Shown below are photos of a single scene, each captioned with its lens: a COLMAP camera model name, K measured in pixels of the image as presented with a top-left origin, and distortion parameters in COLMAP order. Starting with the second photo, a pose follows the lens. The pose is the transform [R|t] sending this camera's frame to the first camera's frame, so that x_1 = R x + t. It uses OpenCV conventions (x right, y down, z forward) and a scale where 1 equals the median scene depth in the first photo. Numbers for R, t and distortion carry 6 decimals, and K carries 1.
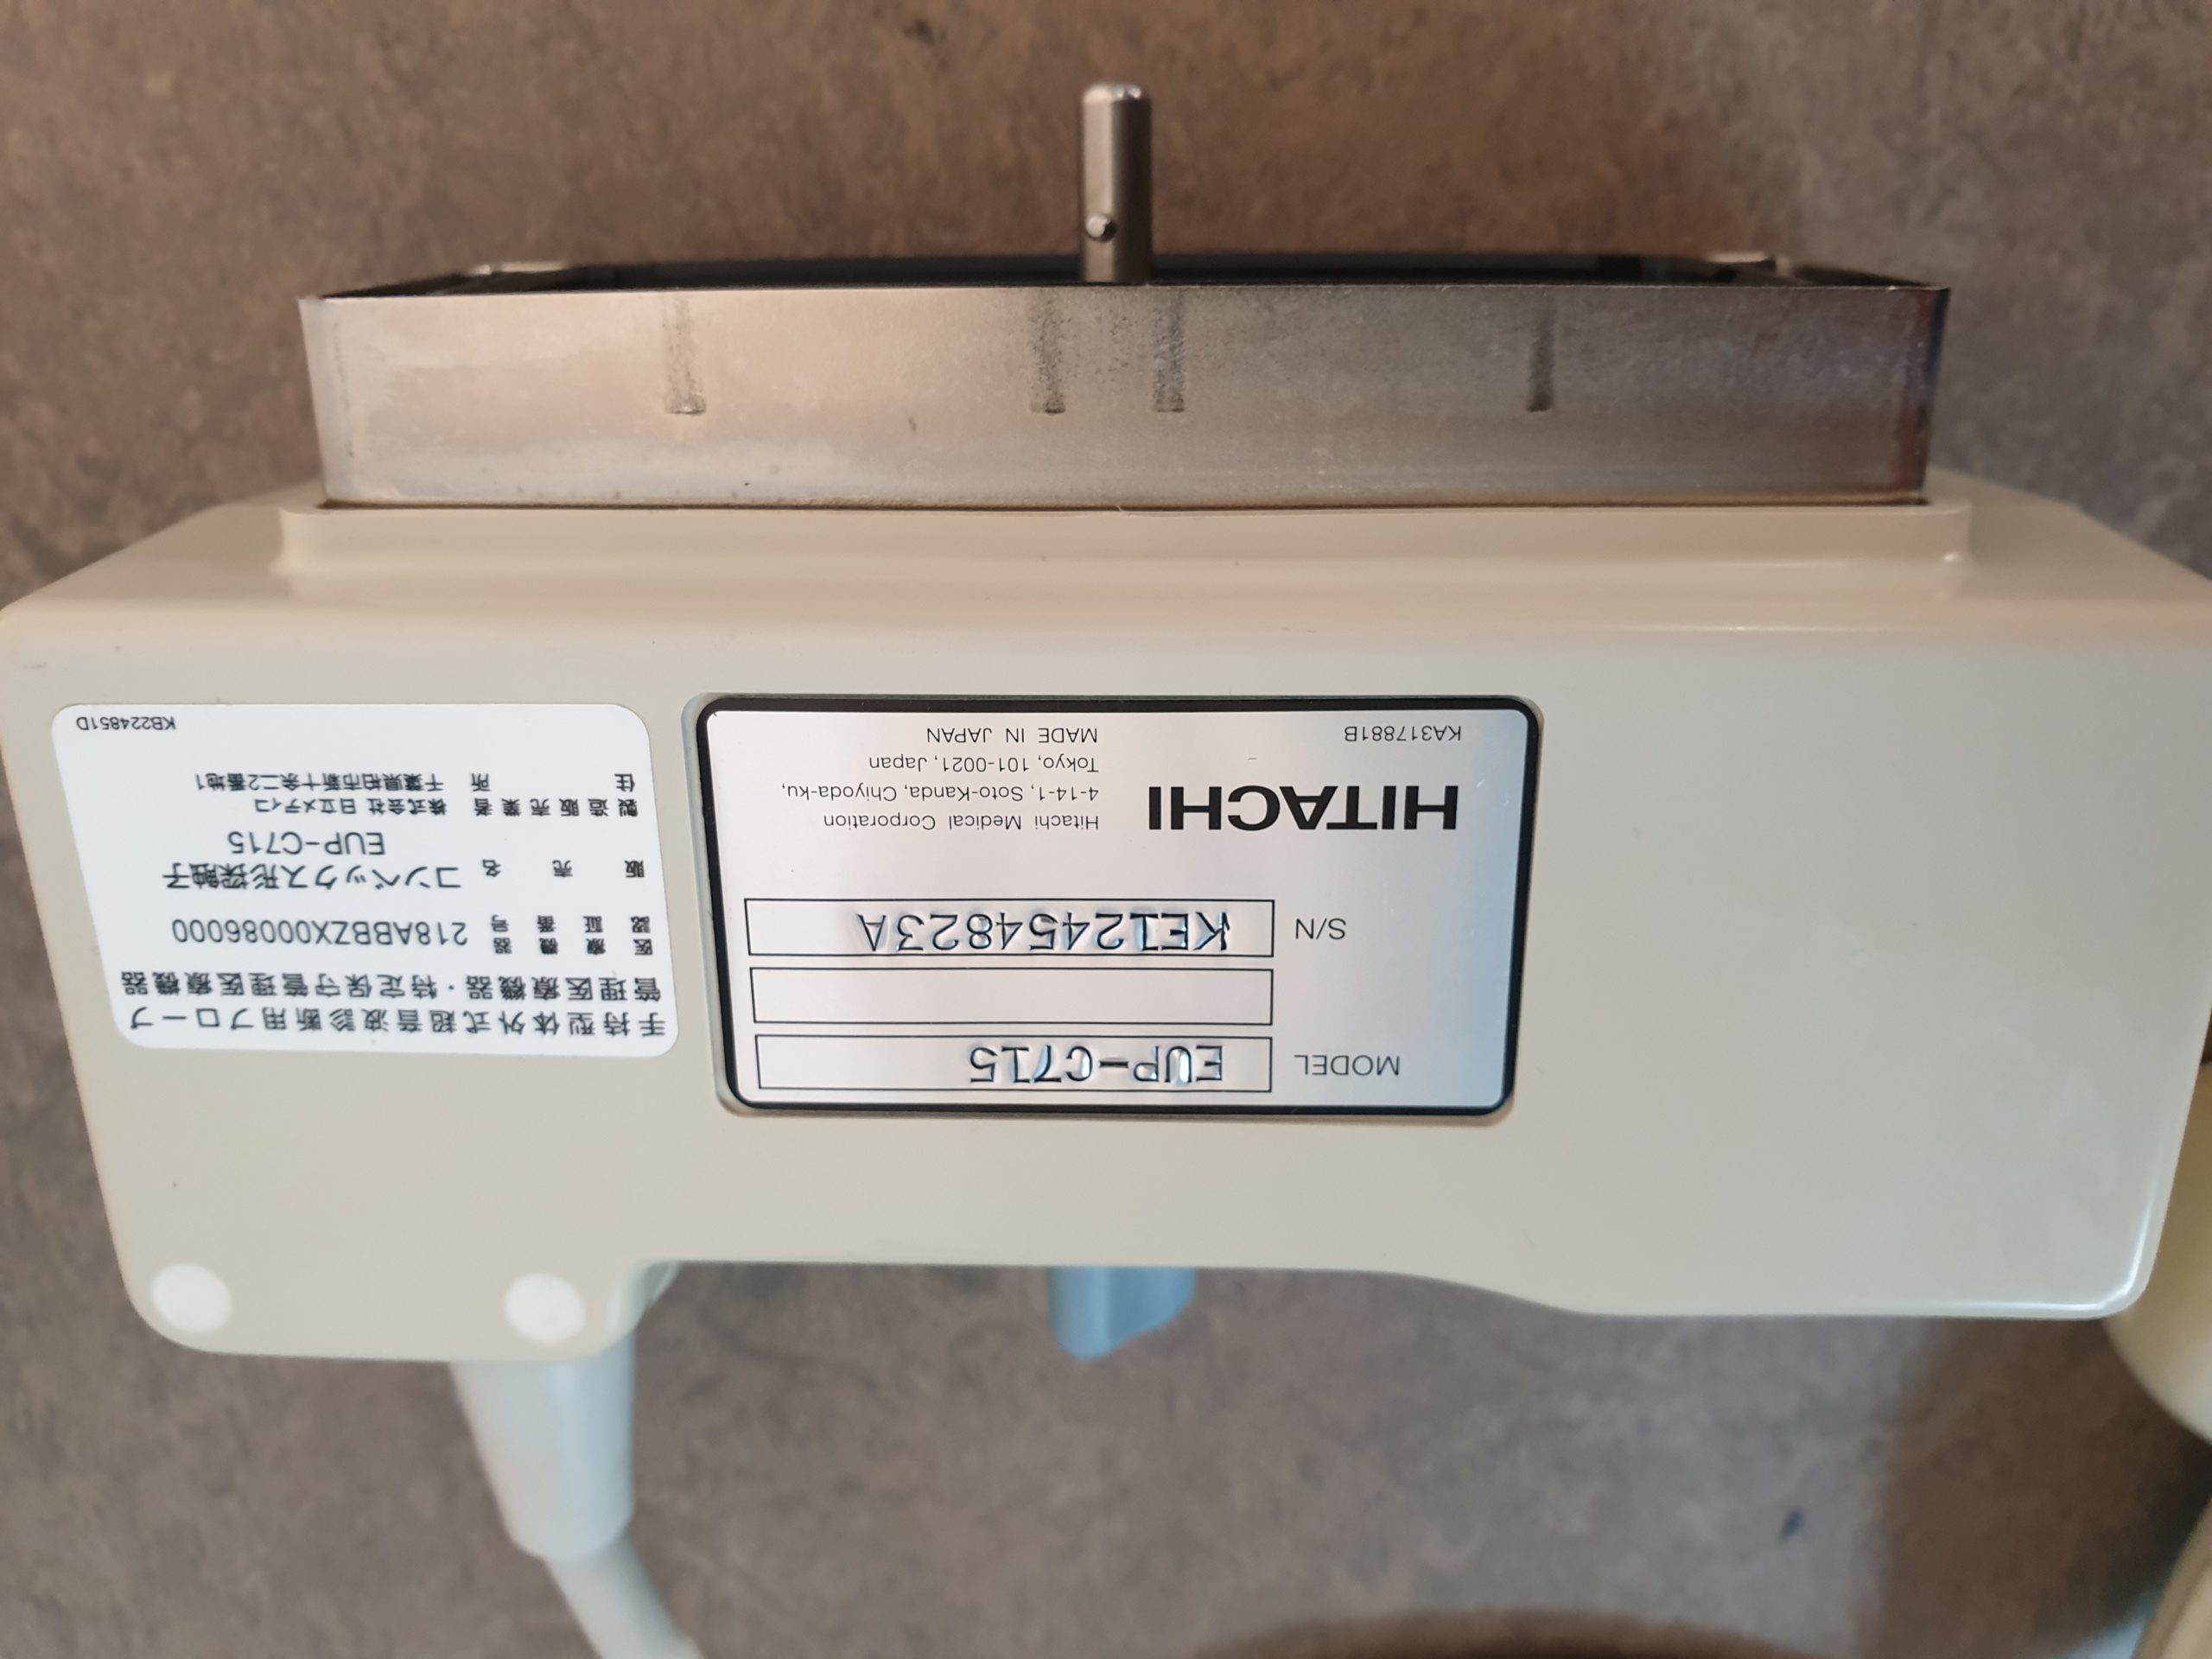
lens RADIAL K [[1904.3, 0, 1106.0], [0, 1904.3, 829.5], [0, 0, 1]] dist [0.000911, -0.162116]
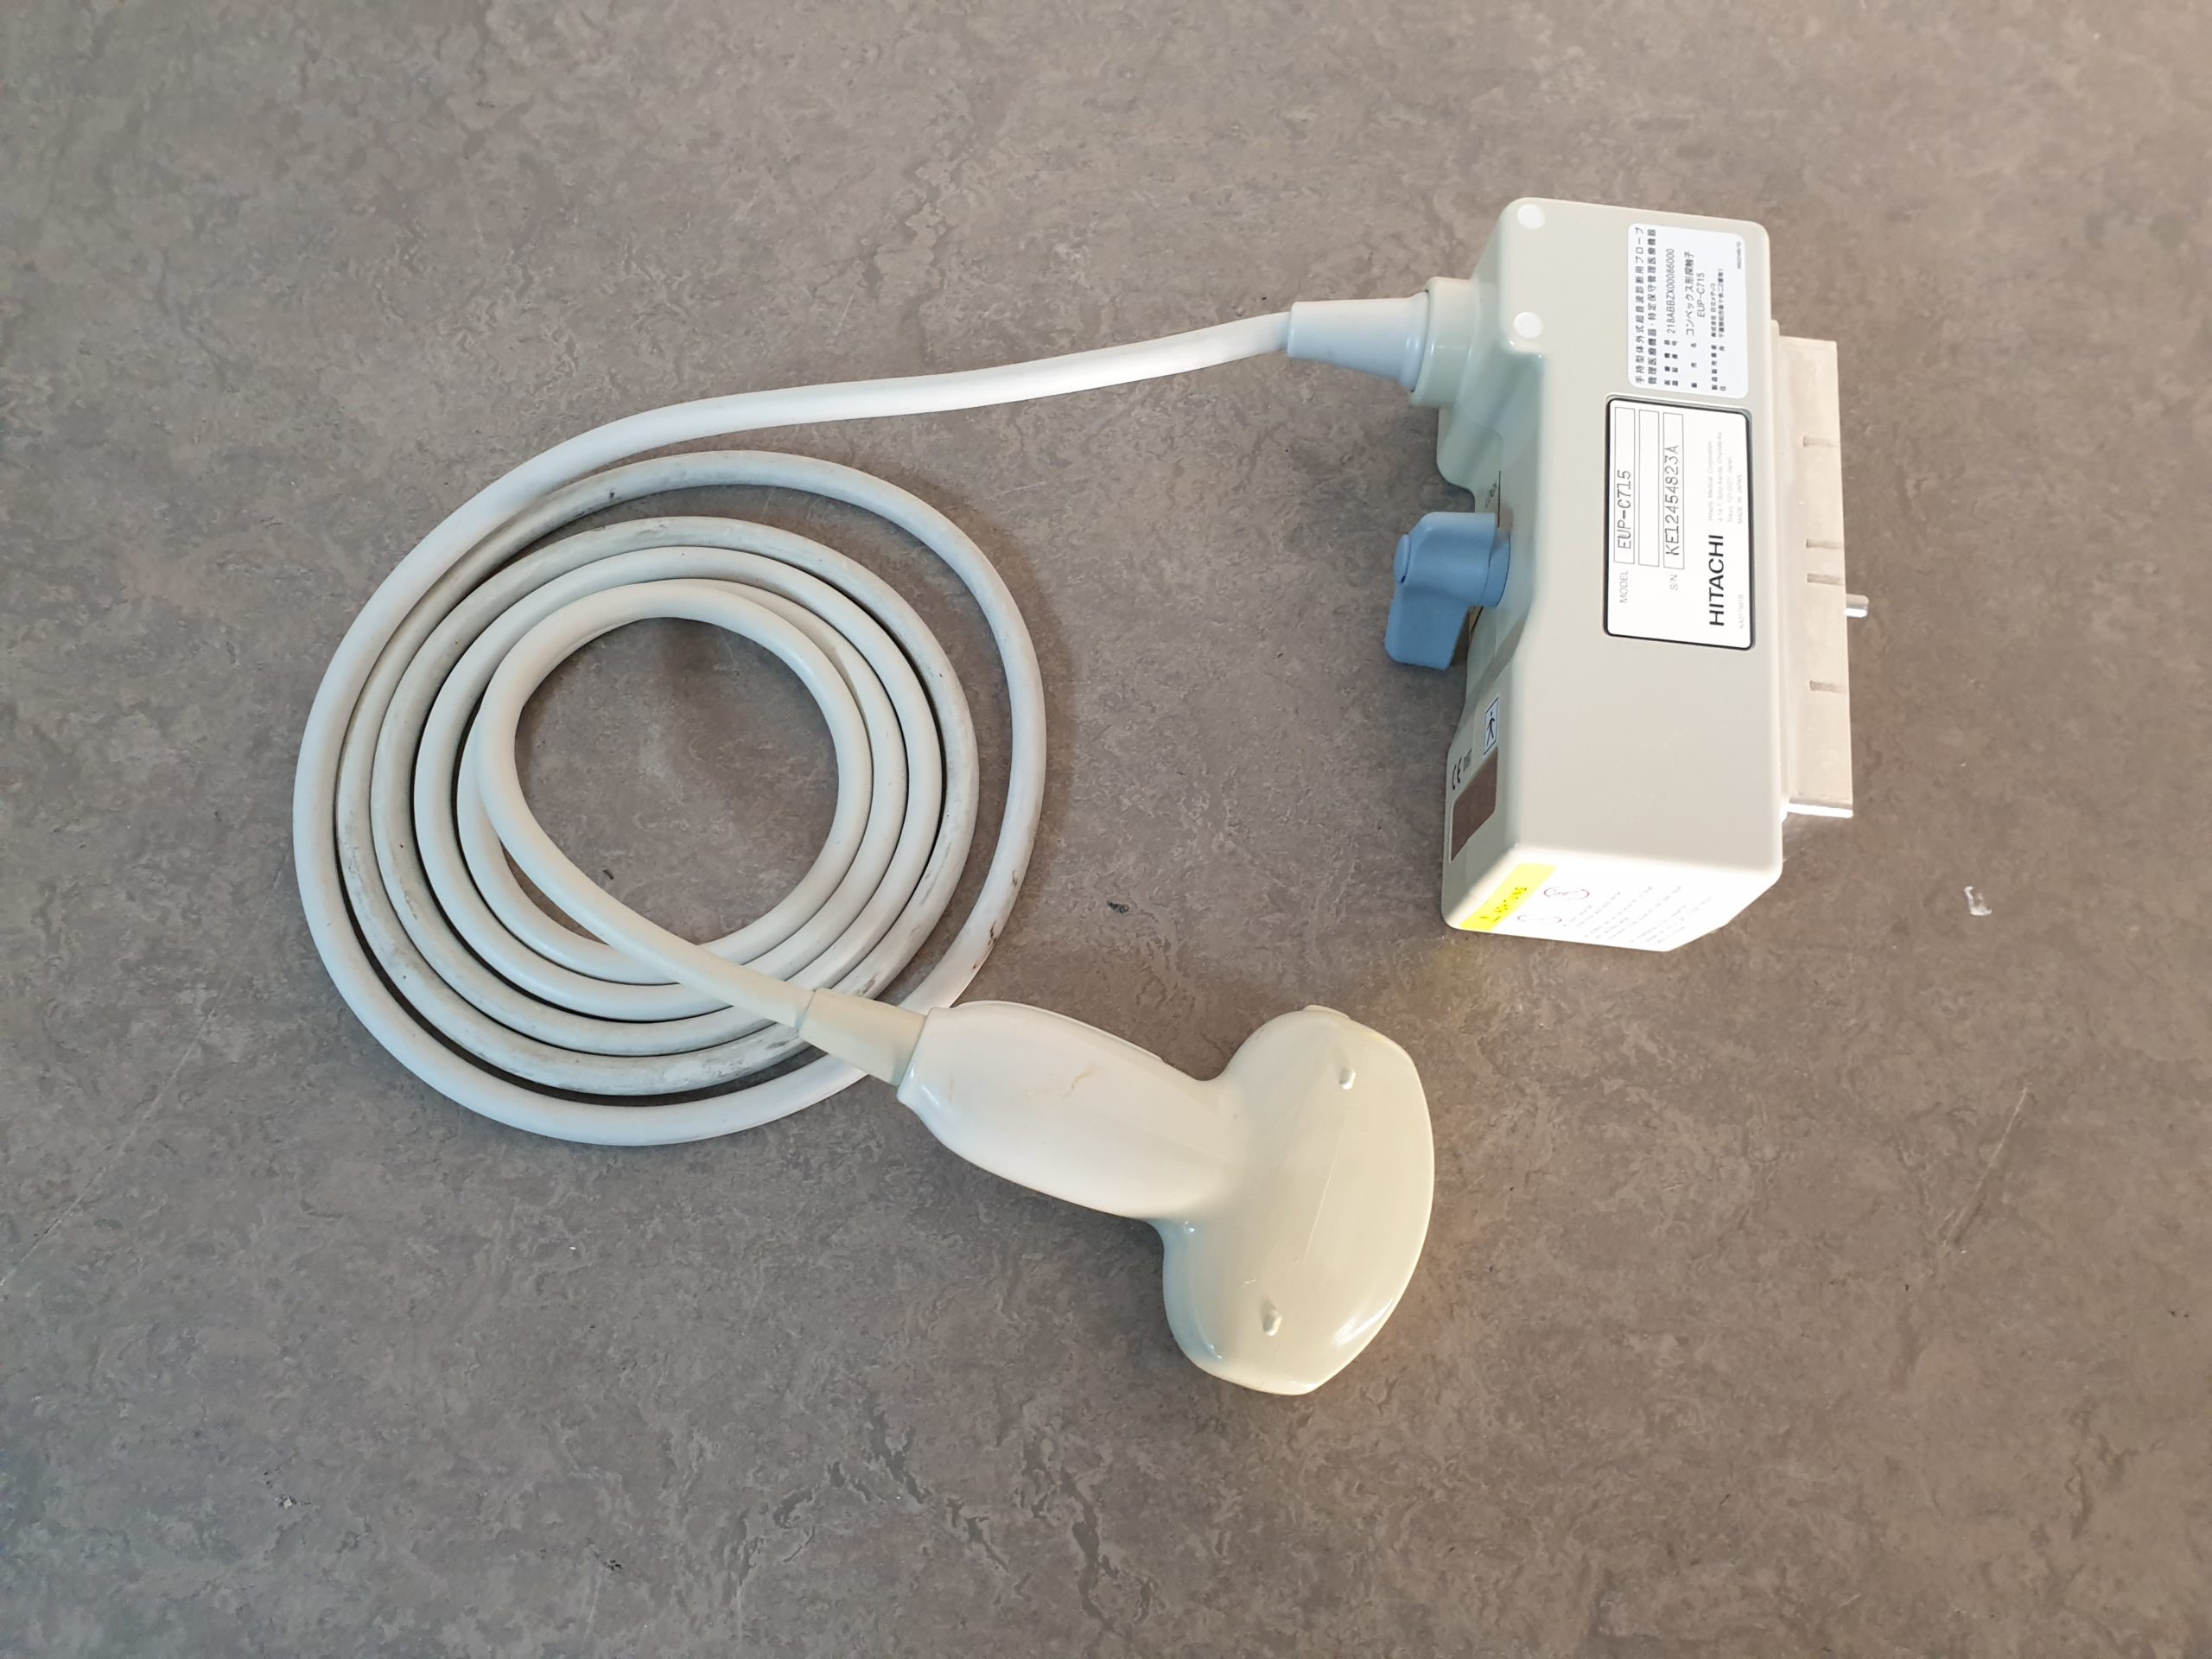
lens RADIAL K [[1796.5, 0, 1106.0], [0, 1796.5, 829.5], [0, 0, 1]] dist [-0.054457, -0.005887]
pose [[-0.113584, 0.962729, -0.245462, 1.256968], [-0.927039, -0.191559, -0.322341, 1.684558], [-0.357347, 0.190940, 0.914245, -1.166500]]
